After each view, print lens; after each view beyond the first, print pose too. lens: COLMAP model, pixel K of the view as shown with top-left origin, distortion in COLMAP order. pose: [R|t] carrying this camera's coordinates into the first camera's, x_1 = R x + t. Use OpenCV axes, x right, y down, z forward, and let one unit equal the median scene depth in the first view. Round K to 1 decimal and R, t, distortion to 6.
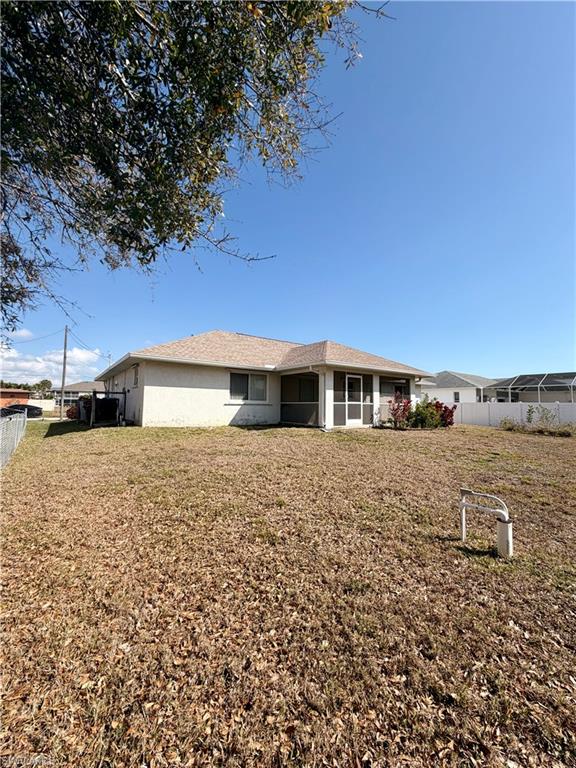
lens RADIAL K [[306.2, 0, 288.6], [0, 306.2, 384.1], [0, 0, 1]] dist [0.000396, 0.000252]
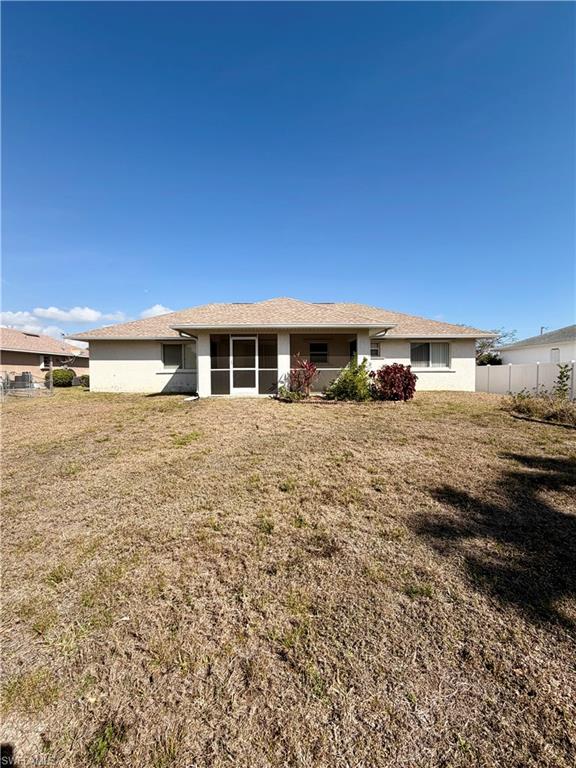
lens RADIAL K [[306.2, 0, 292.1], [0, 306.2, 383.1], [0, 0, 1]] dist [0.000396, 0.000252]
pose [[0.822309, -0.001712, -0.569039, 0.820818], [0.050480, 0.996272, 0.069951, 0.047176], [0.566798, -0.086247, 0.819330, 0.360047]]
